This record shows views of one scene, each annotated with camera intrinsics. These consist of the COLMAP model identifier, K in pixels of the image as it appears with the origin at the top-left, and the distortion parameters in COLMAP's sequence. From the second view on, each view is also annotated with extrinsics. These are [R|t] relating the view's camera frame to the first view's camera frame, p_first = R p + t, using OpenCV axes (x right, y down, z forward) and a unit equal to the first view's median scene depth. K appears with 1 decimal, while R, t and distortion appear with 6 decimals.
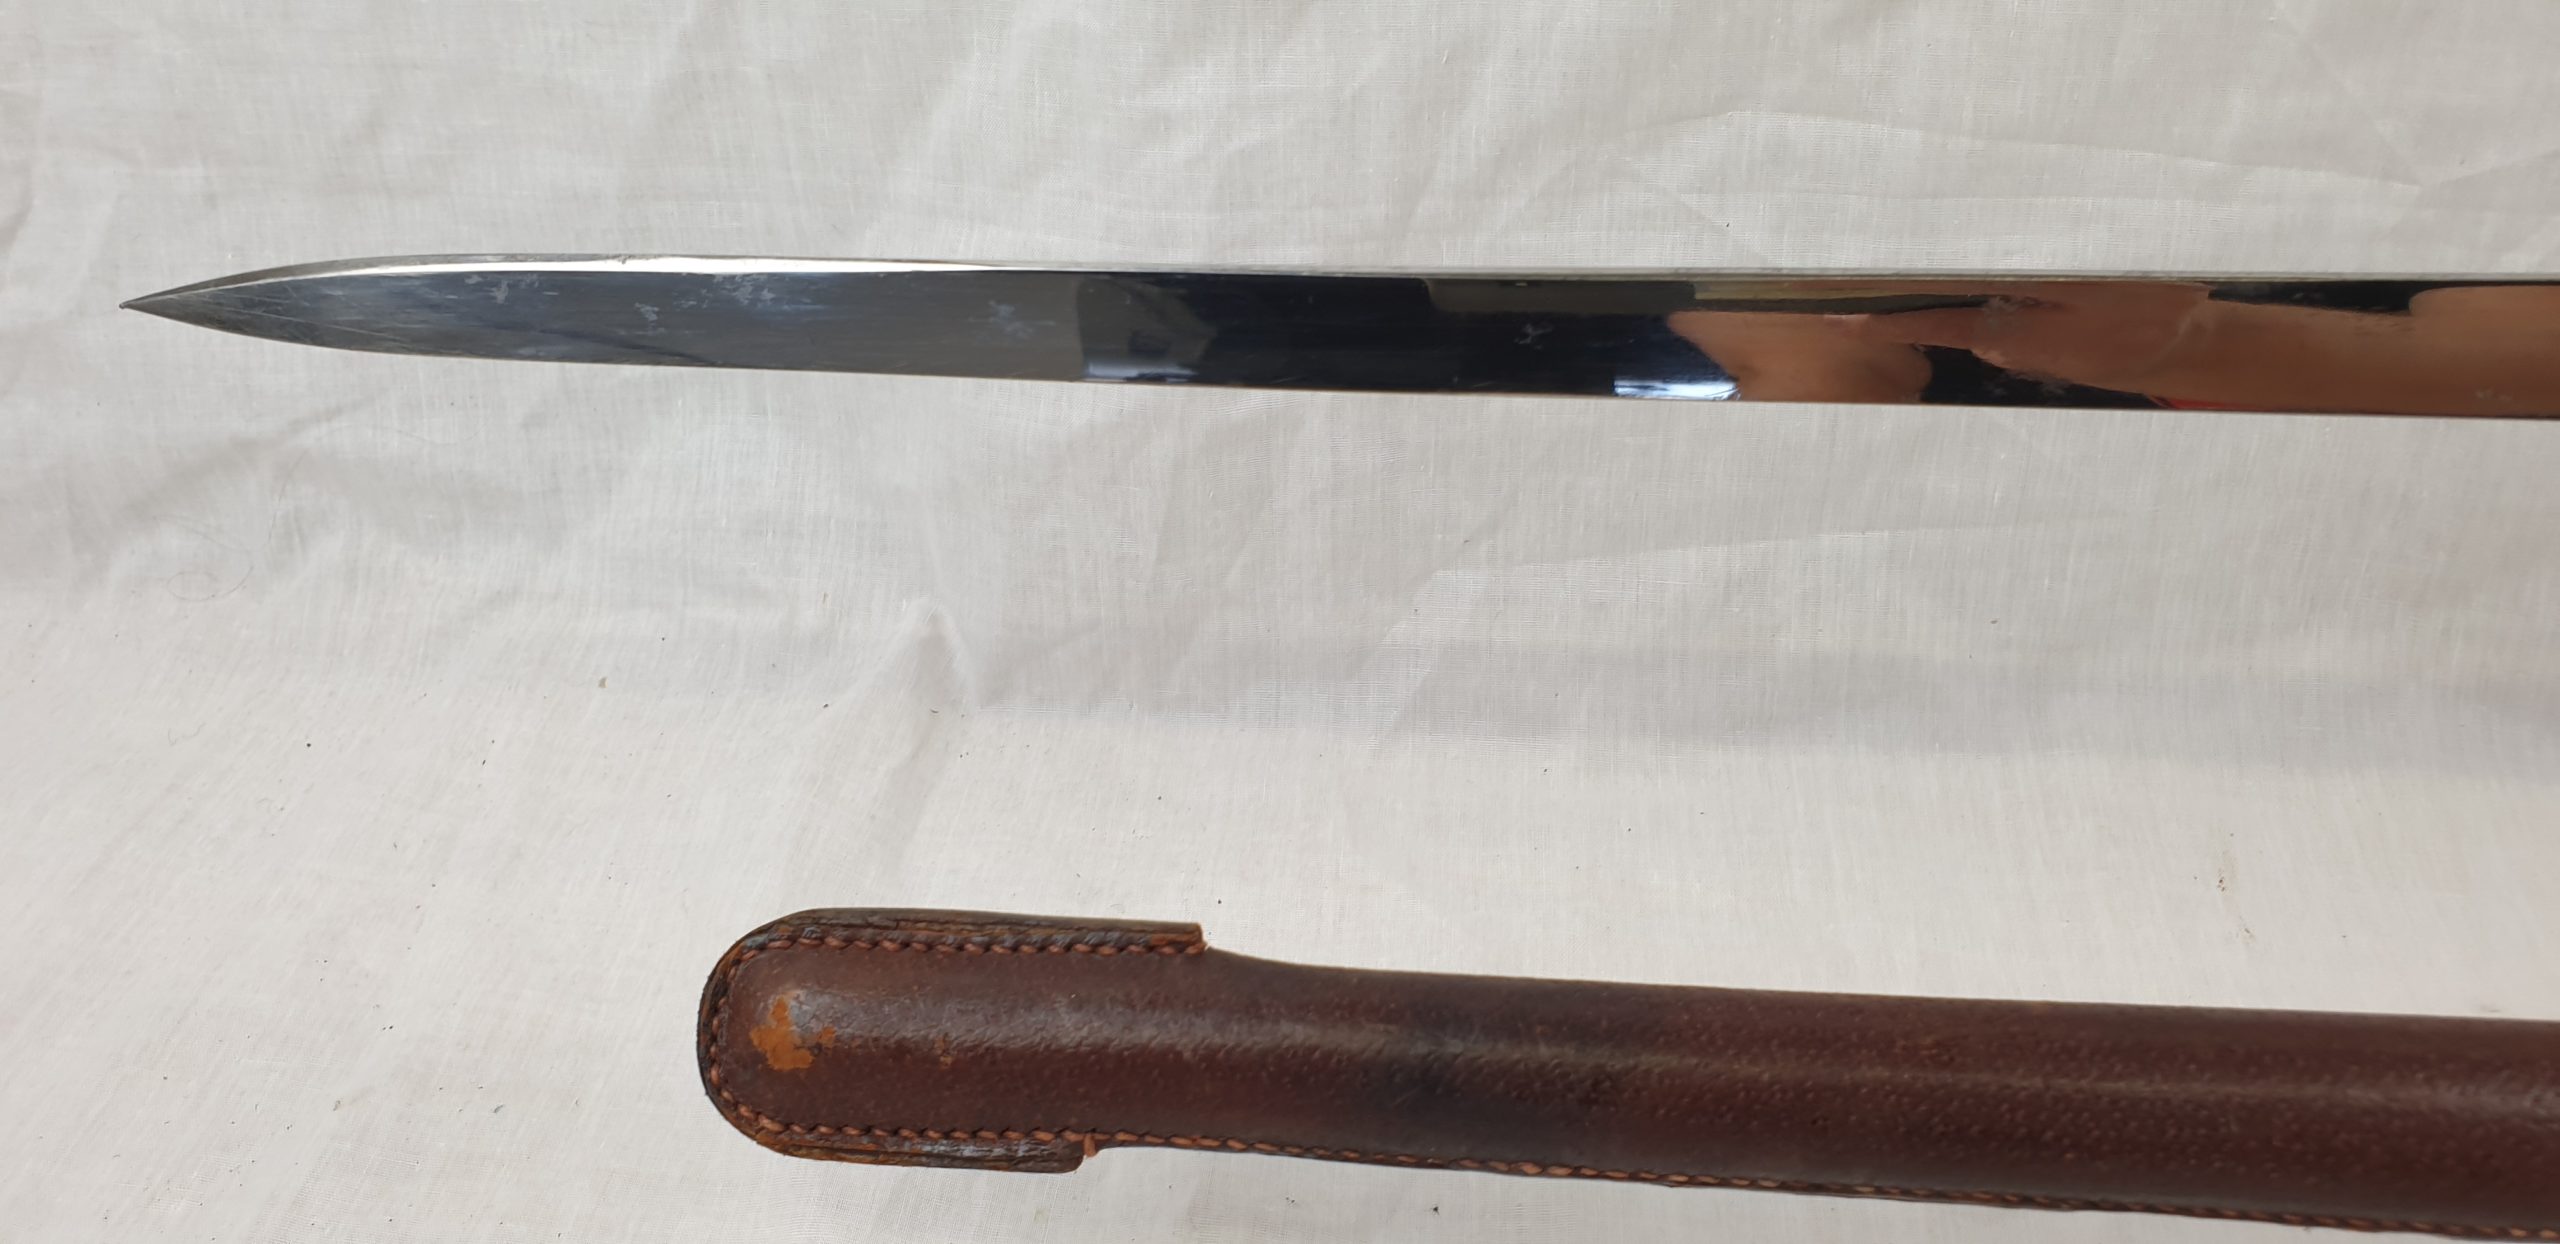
lens RADIAL K [[2012.6, 0, 1306.8], [0, 2012.6, 640.5], [0, 0, 1]] dist [0.017787, -0.040460]
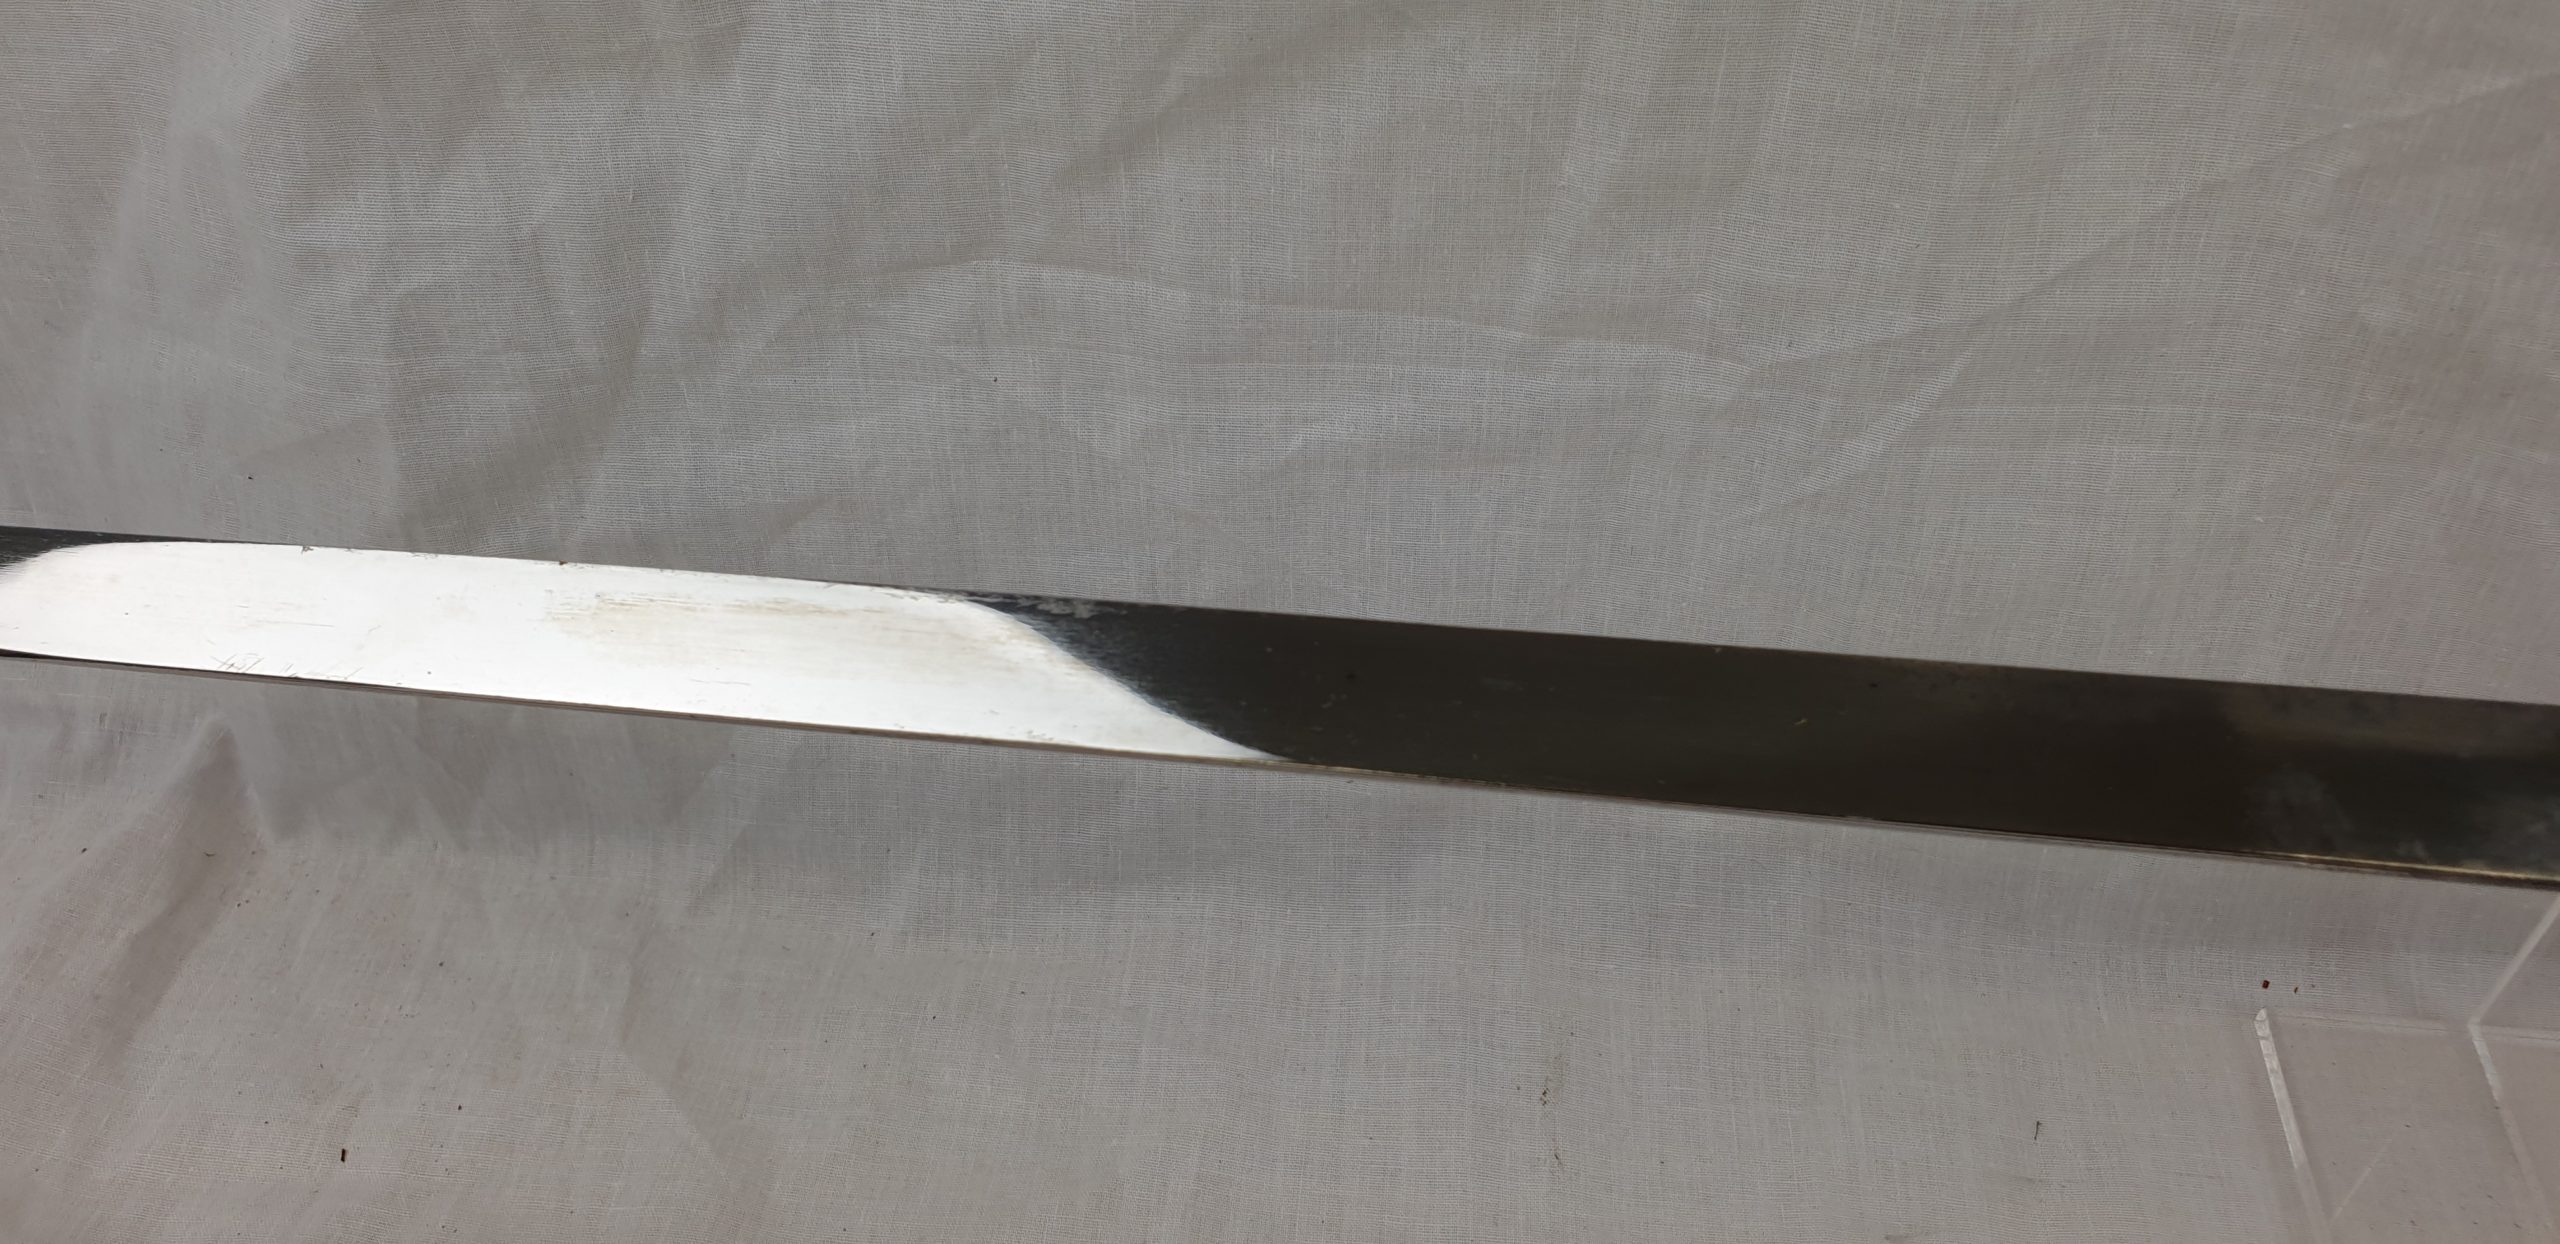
lens RADIAL K [[2012.6, 0, 1294.4], [0, 2012.6, 642.2], [0, 0, 1]] dist [0.017787, -0.040460]
pose [[0.999732, 0.008331, 0.021598, 0.320541], [-0.011122, 0.991119, 0.132509, -0.209114], [-0.020302, -0.132713, 0.990946, 0.113056]]
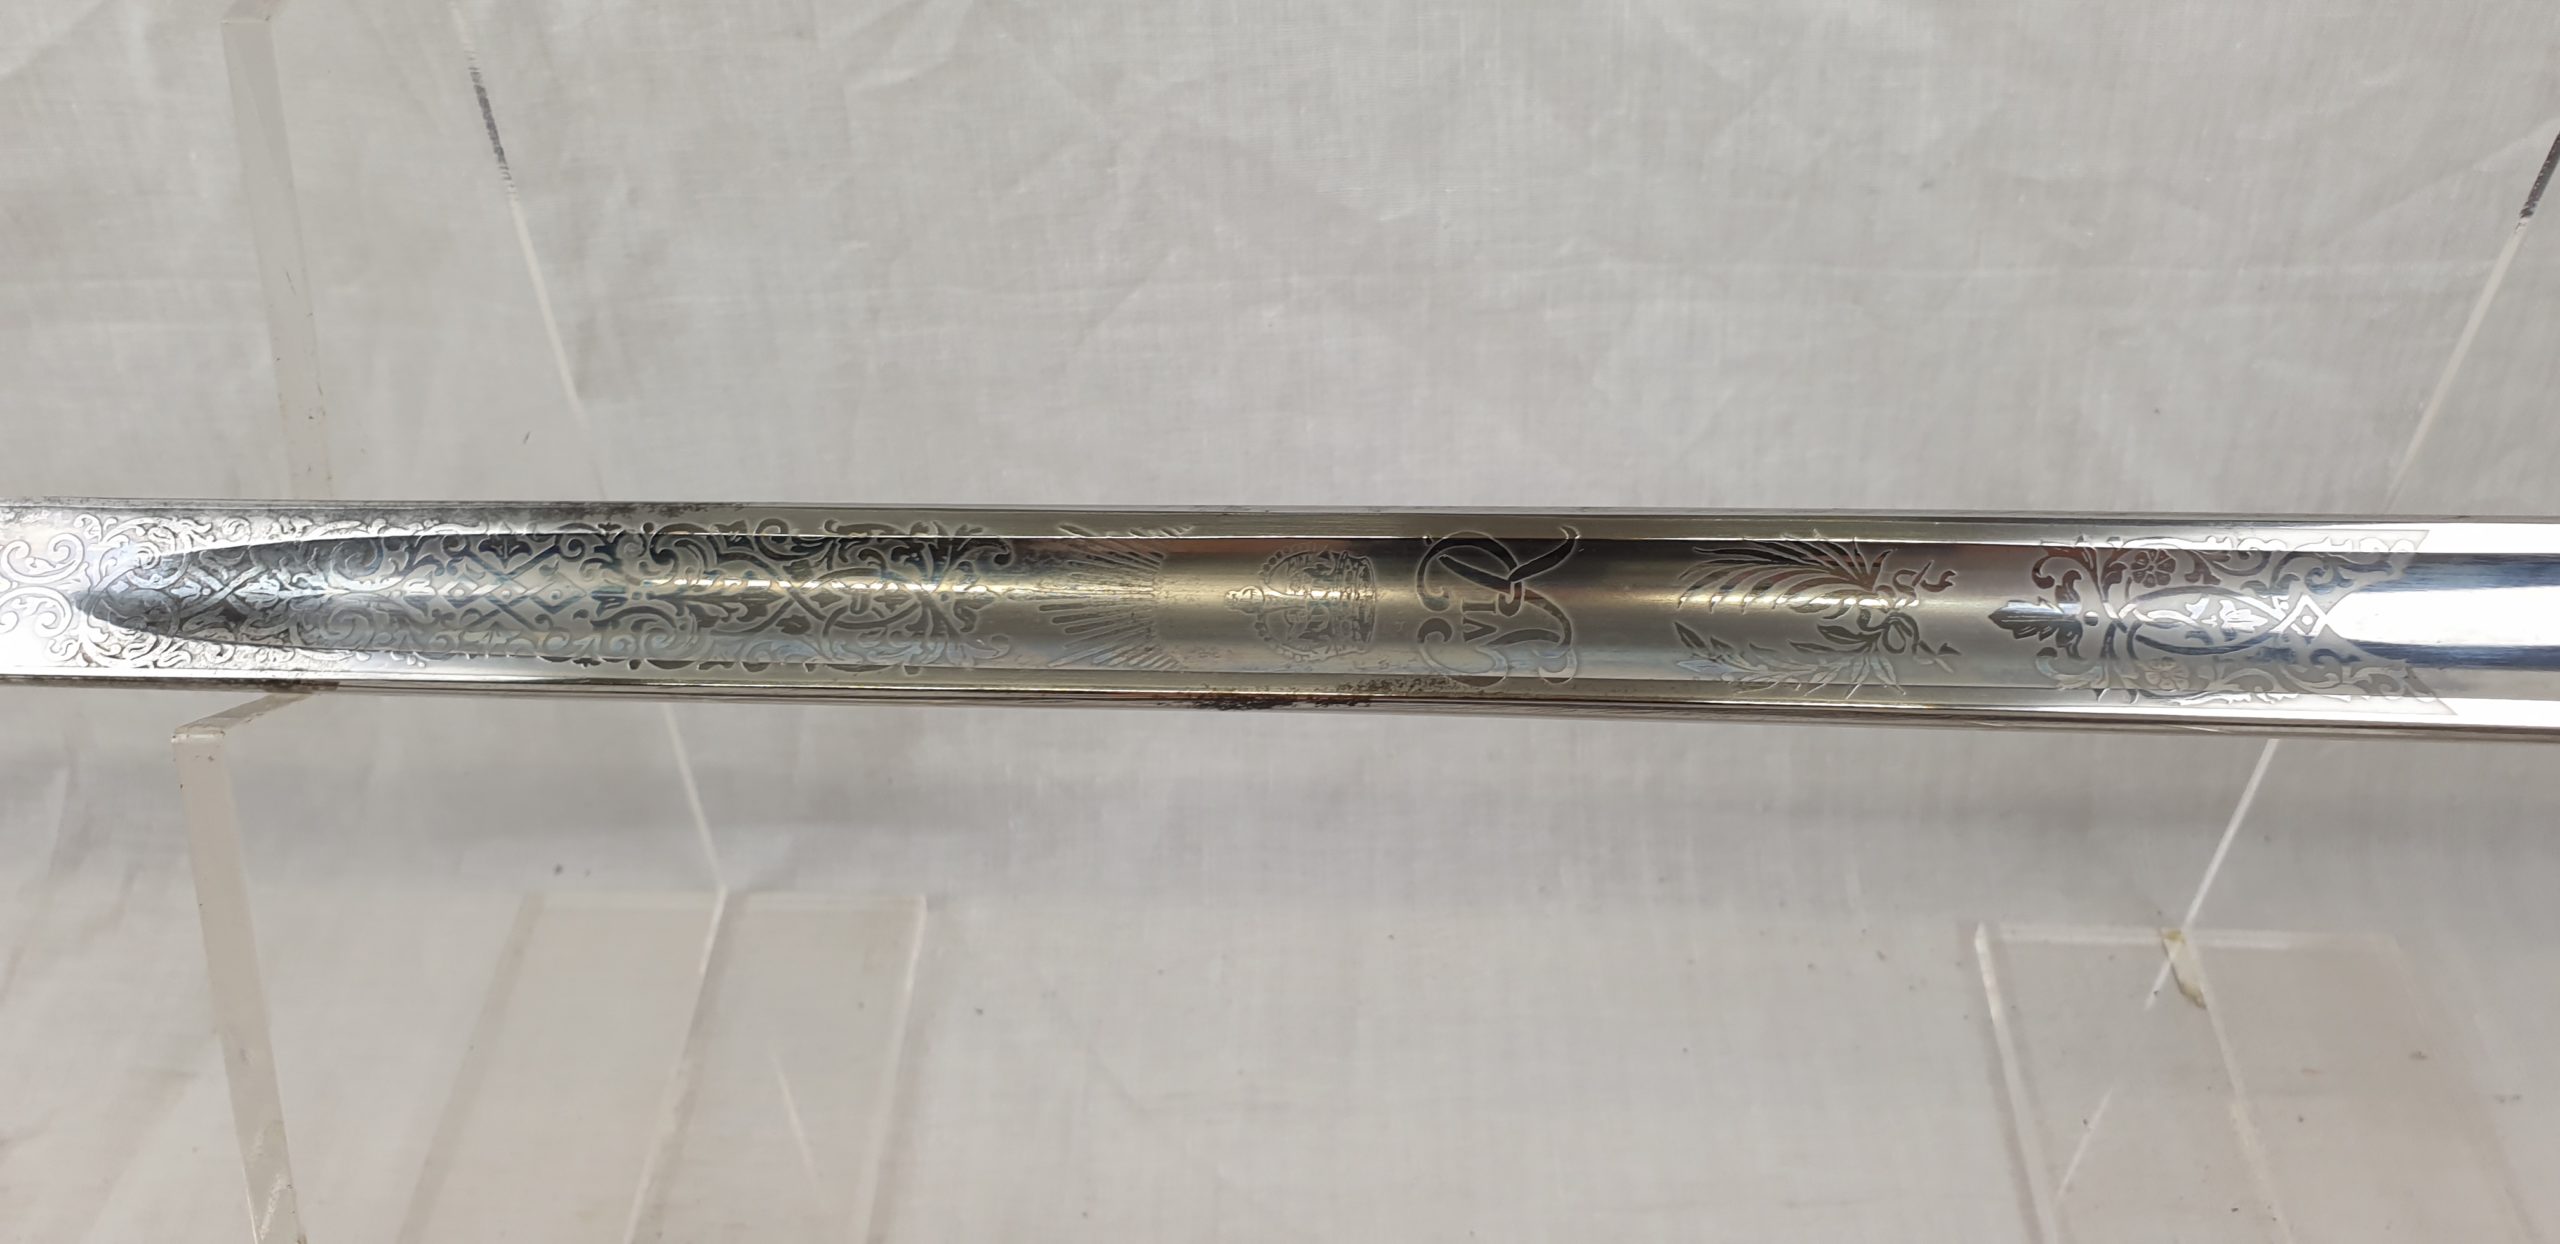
lens RADIAL K [[2012.6, 0, 1330.5], [0, 2012.6, 669.5], [0, 0, 1]] dist [0.017787, -0.040460]
pose [[0.993726, -0.055904, 0.096872, 1.106613], [0.043865, 0.991532, 0.122232, -0.118474], [-0.102885, -0.117215, 0.987763, 0.058034]]
